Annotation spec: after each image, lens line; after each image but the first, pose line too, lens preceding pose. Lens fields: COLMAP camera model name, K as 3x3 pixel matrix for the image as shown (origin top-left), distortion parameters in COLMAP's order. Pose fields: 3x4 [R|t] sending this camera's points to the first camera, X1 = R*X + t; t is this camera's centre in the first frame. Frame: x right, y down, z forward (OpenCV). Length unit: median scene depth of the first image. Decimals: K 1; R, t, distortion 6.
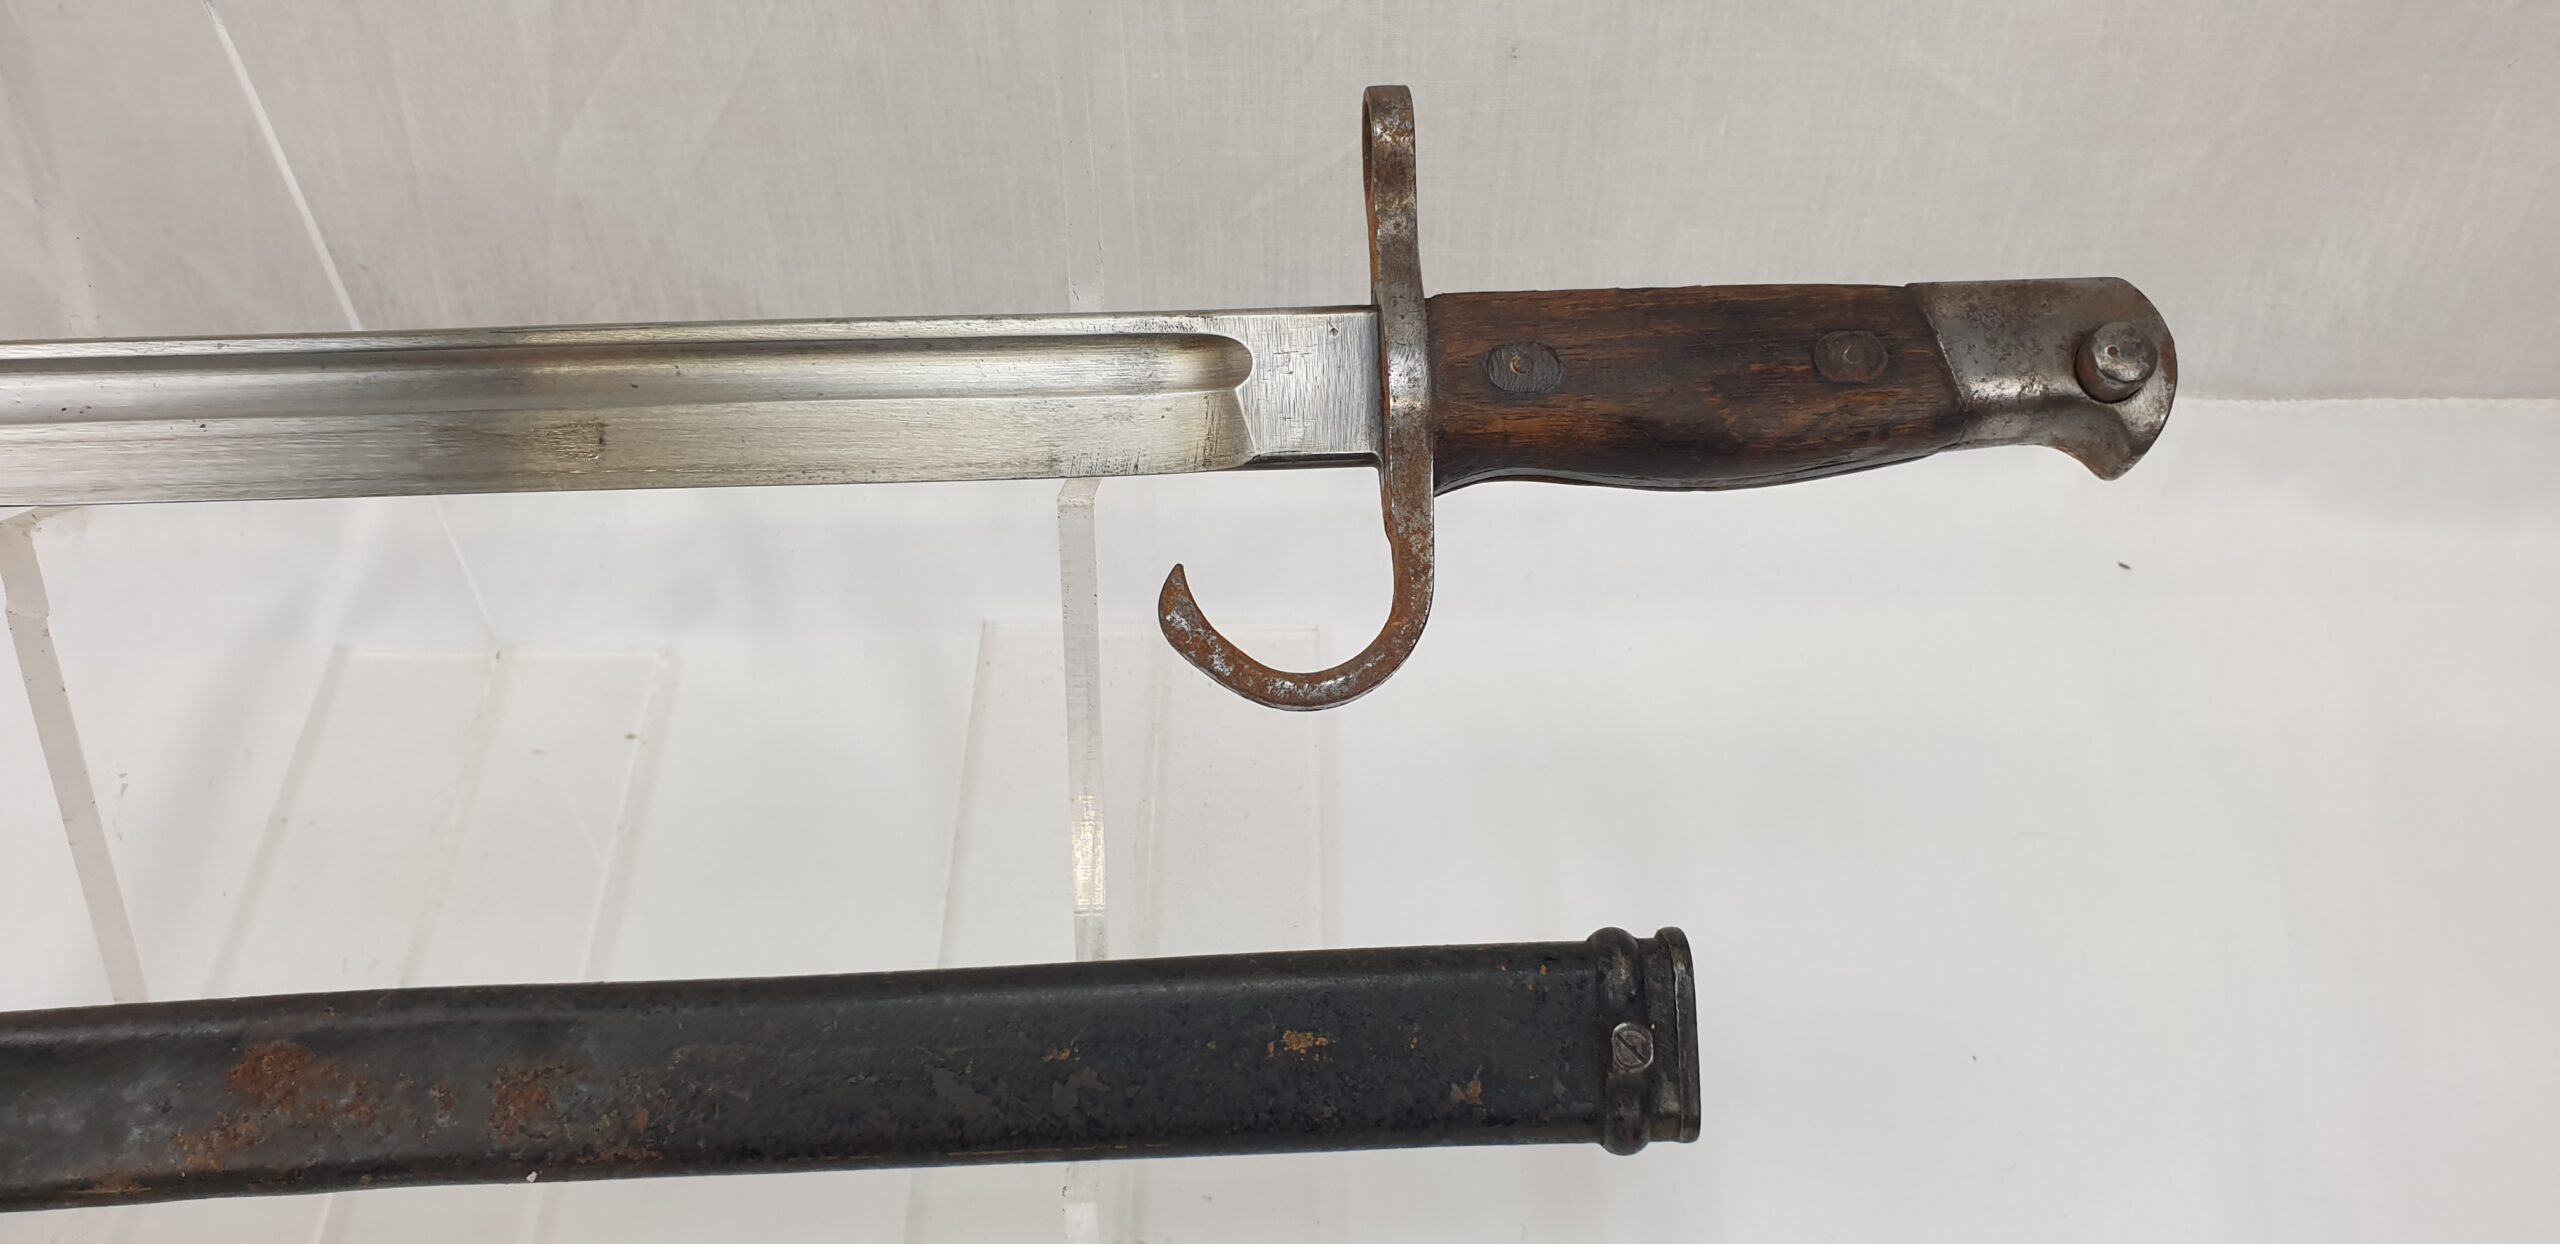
lens RADIAL K [[1896.0, 0, 1281.8], [0, 1896.0, 644.0], [0, 0, 1]] dist [0.002872, -0.027900]
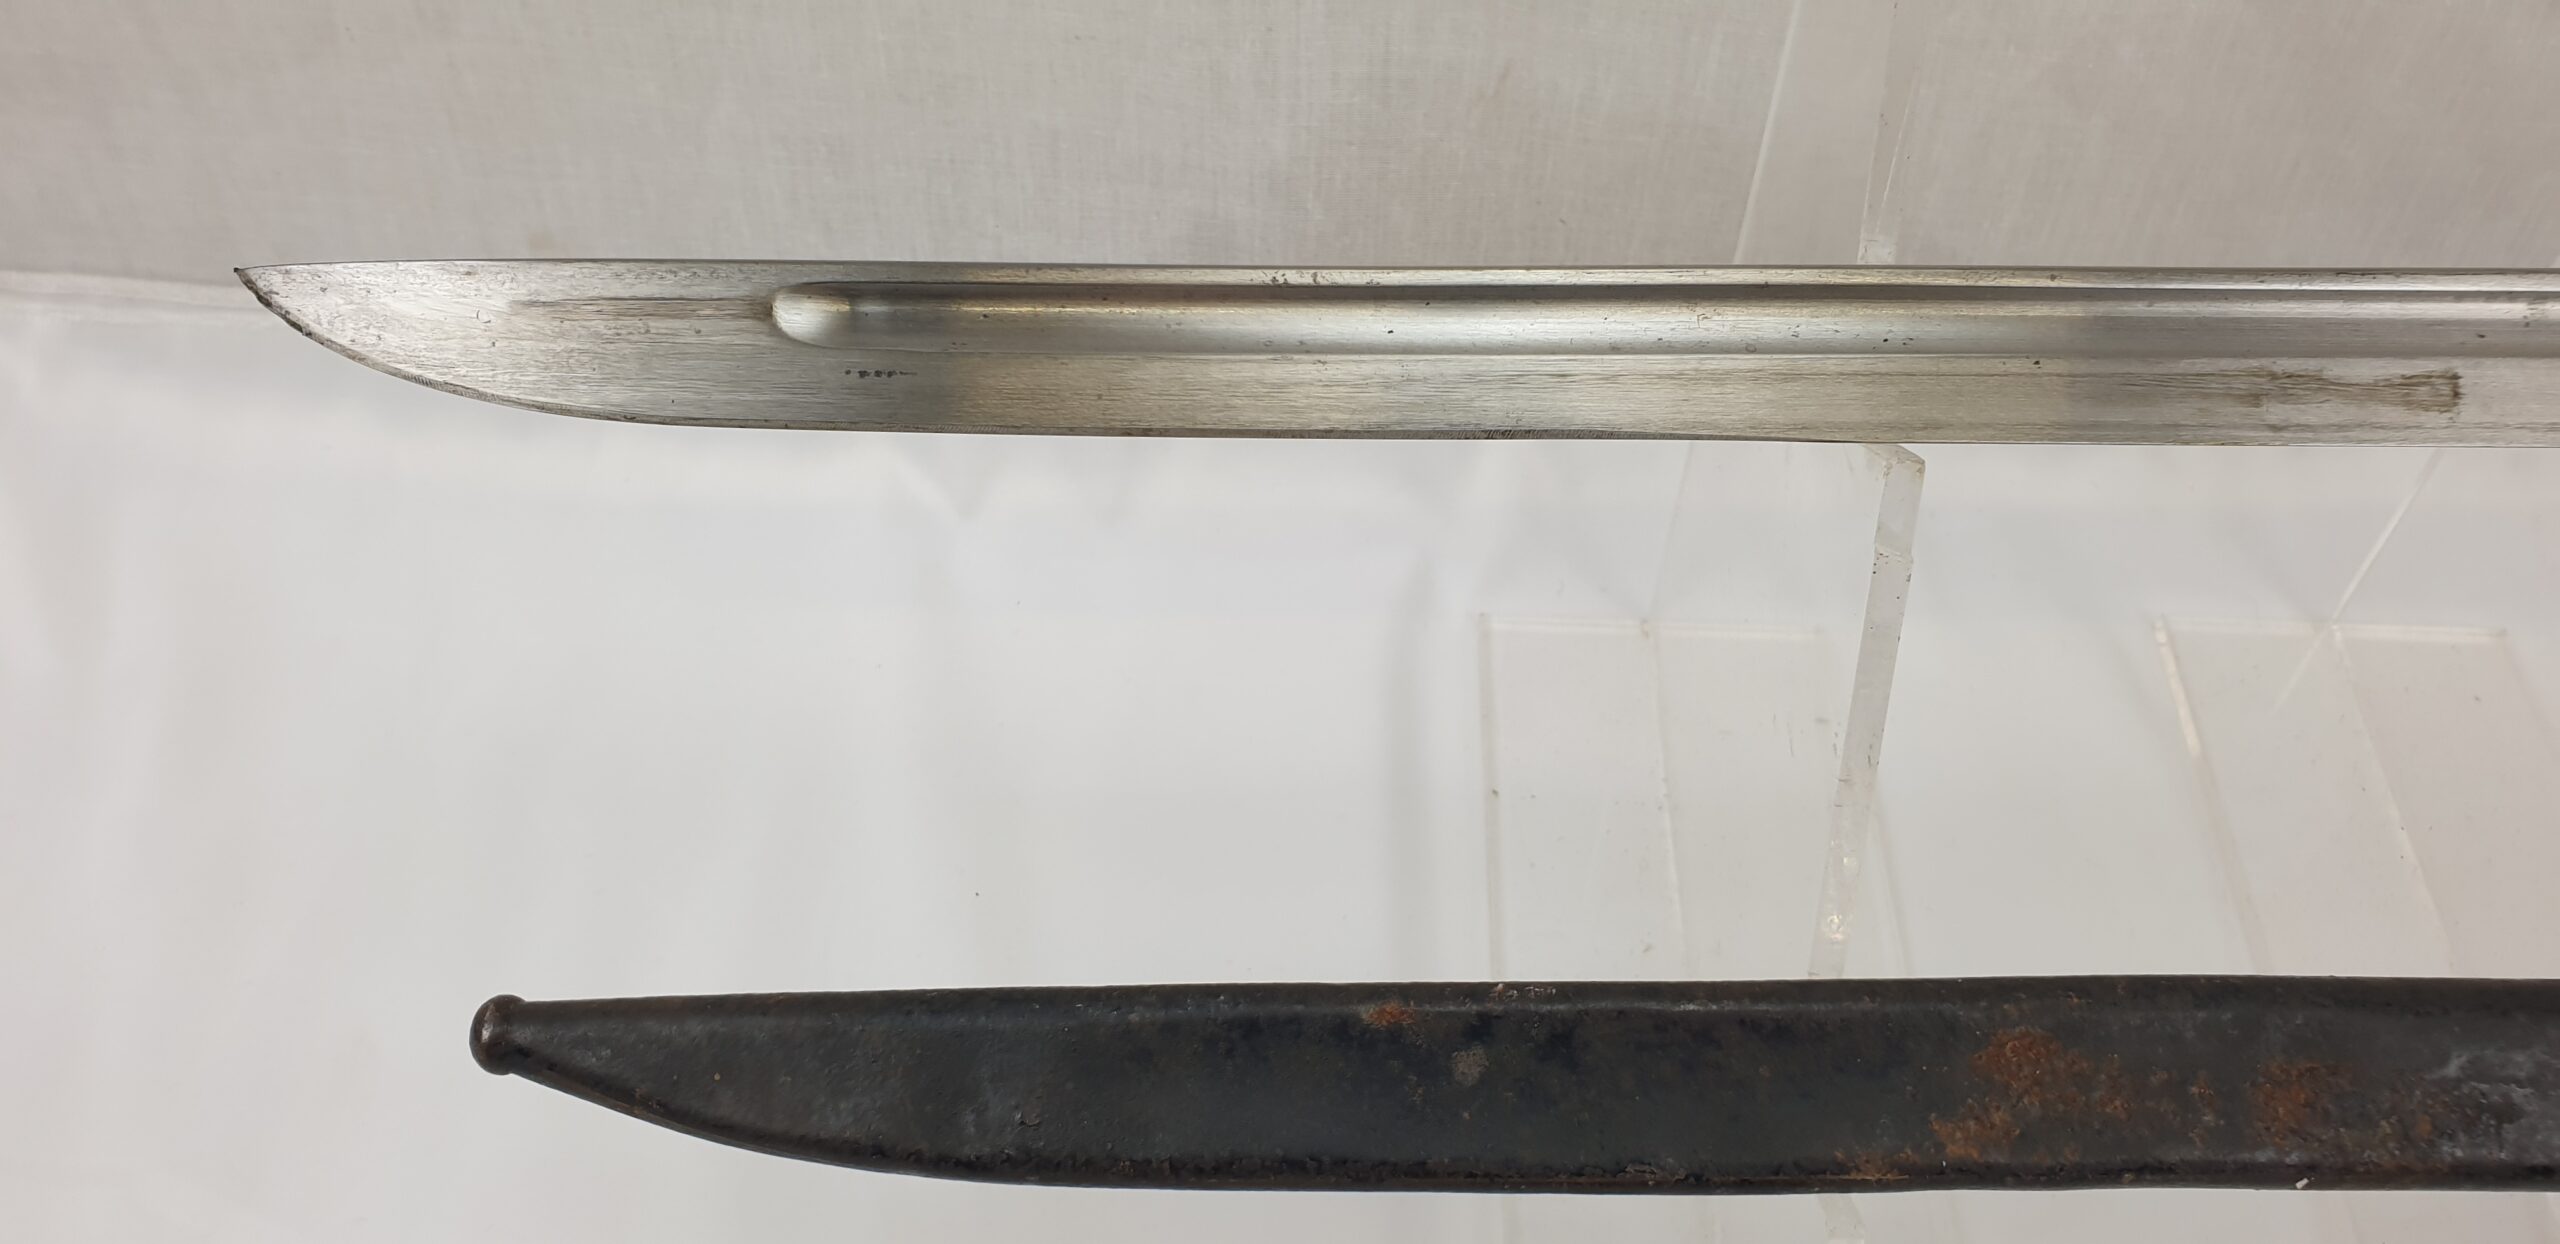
lens RADIAL K [[1896.0, 0, 1250.5], [0, 1896.0, 595.1], [0, 0, 1]] dist [0.002872, -0.027900]
pose [[0.997378, 0.040734, -0.059811, -0.869857], [-0.041031, 0.999151, -0.003746, 0.015283], [0.059608, 0.006190, 0.998203, 0.035865]]
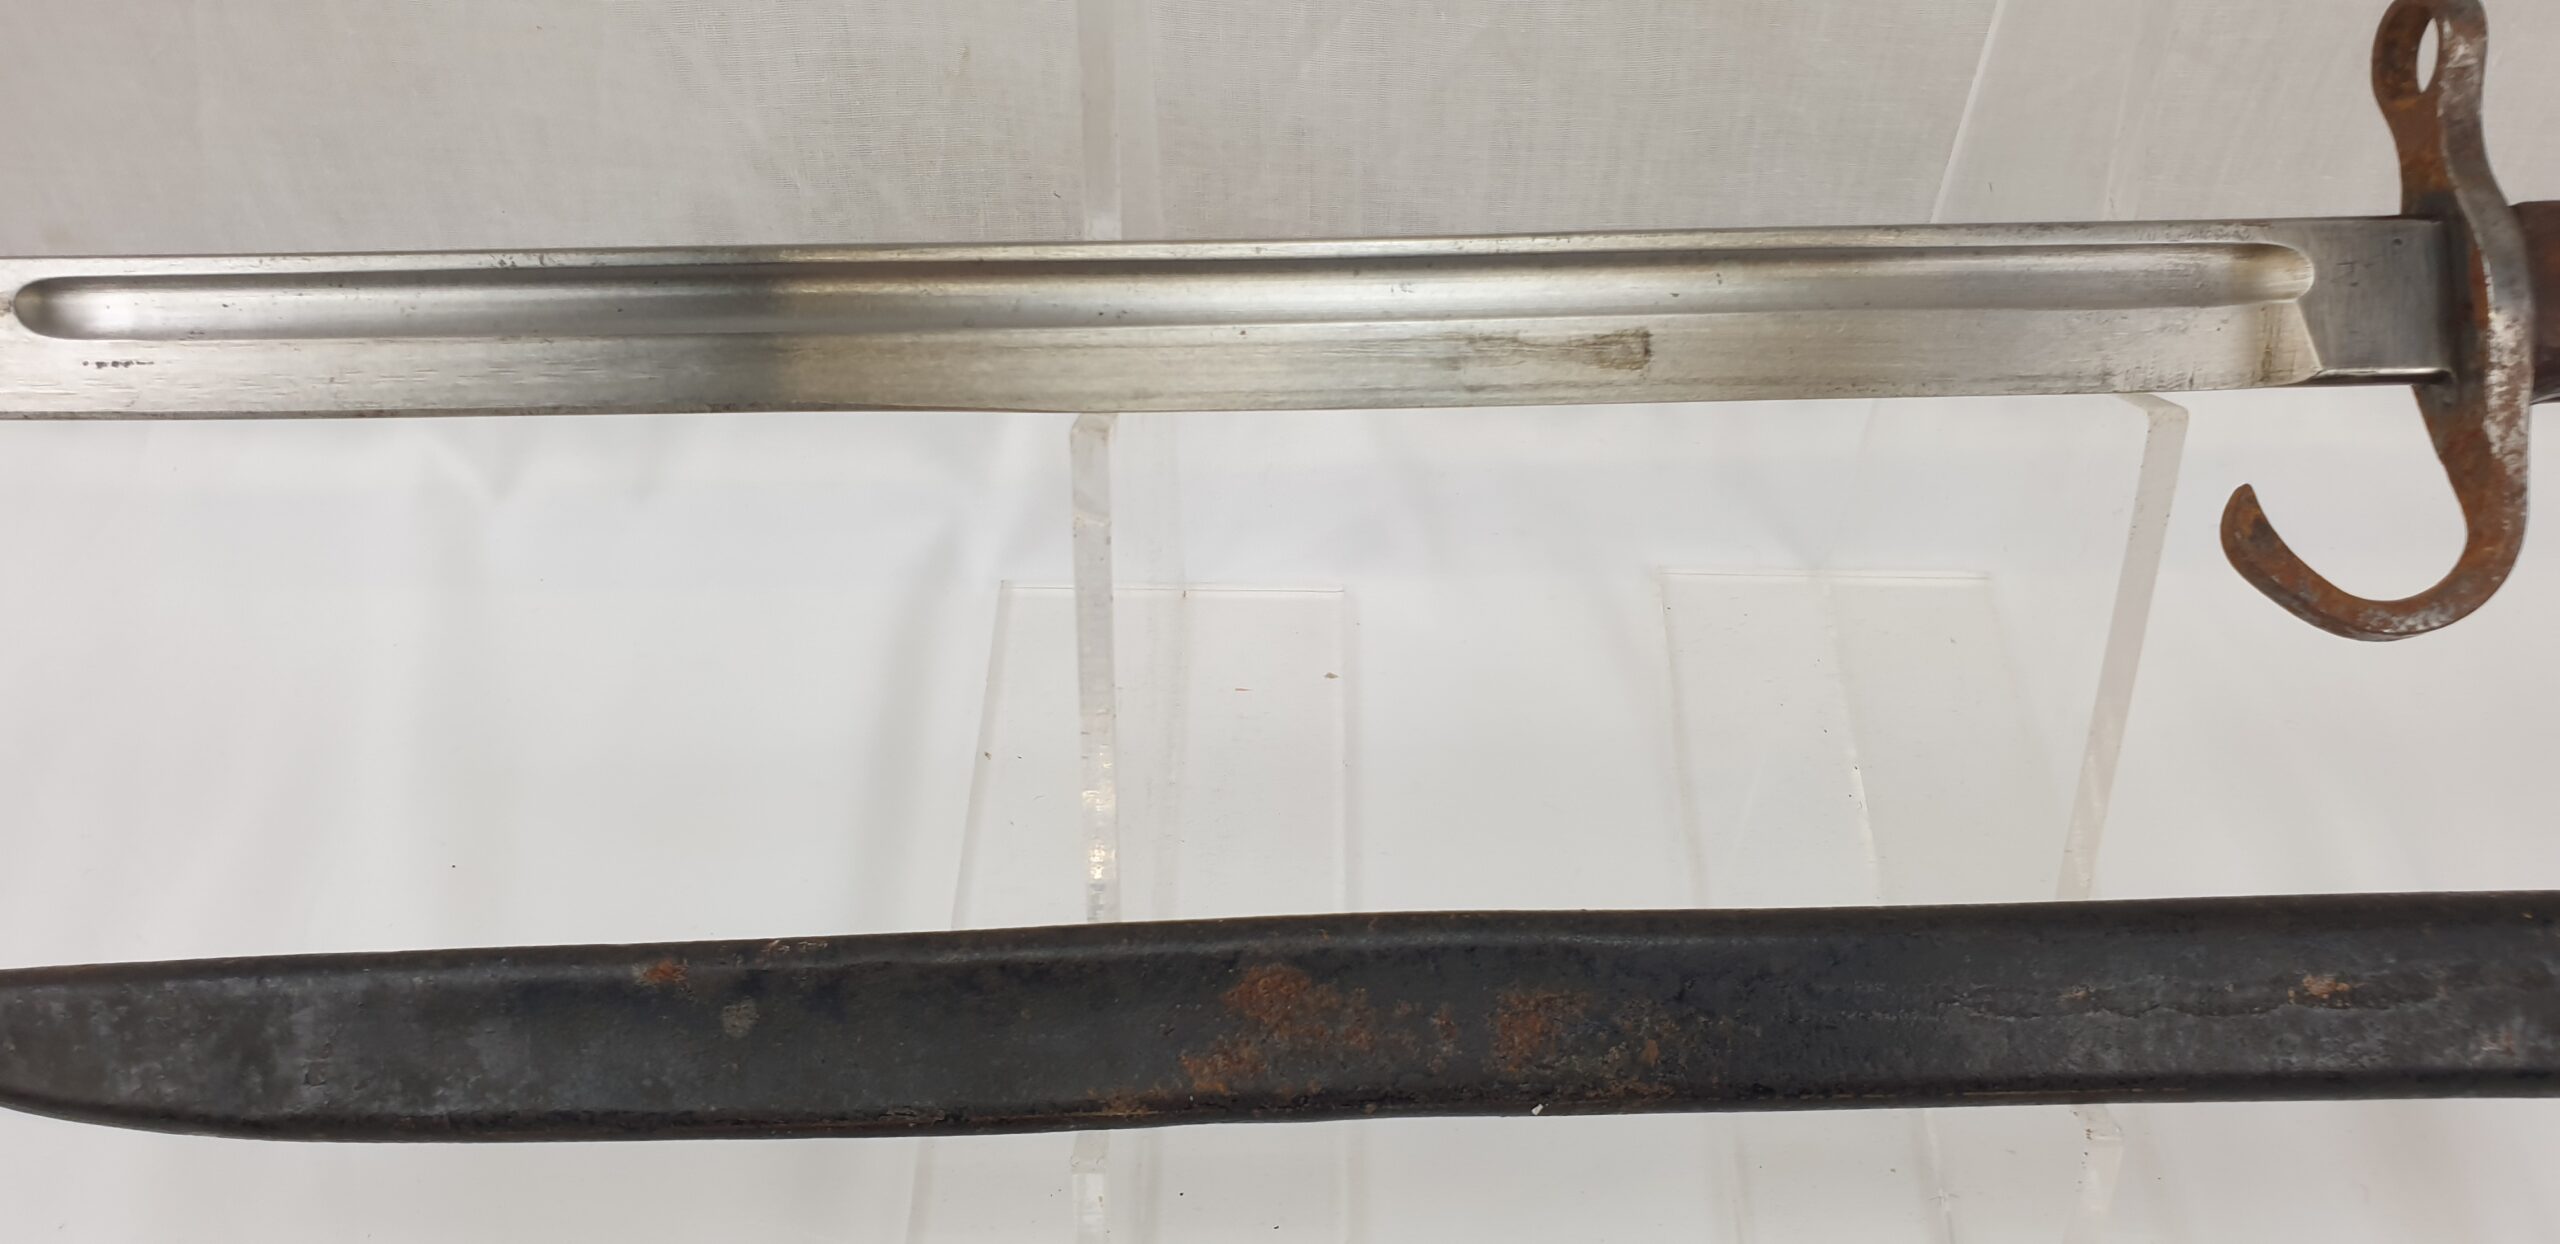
lens RADIAL K [[1896.0, 0, 1295.4], [0, 1896.0, 582.8], [0, 0, 1]] dist [0.002872, -0.027900]
pose [[0.999199, 0.017585, -0.035946, -0.490154], [-0.017404, 0.999834, 0.005347, 0.006373], [0.036034, -0.004717, 0.999339, 0.017704]]
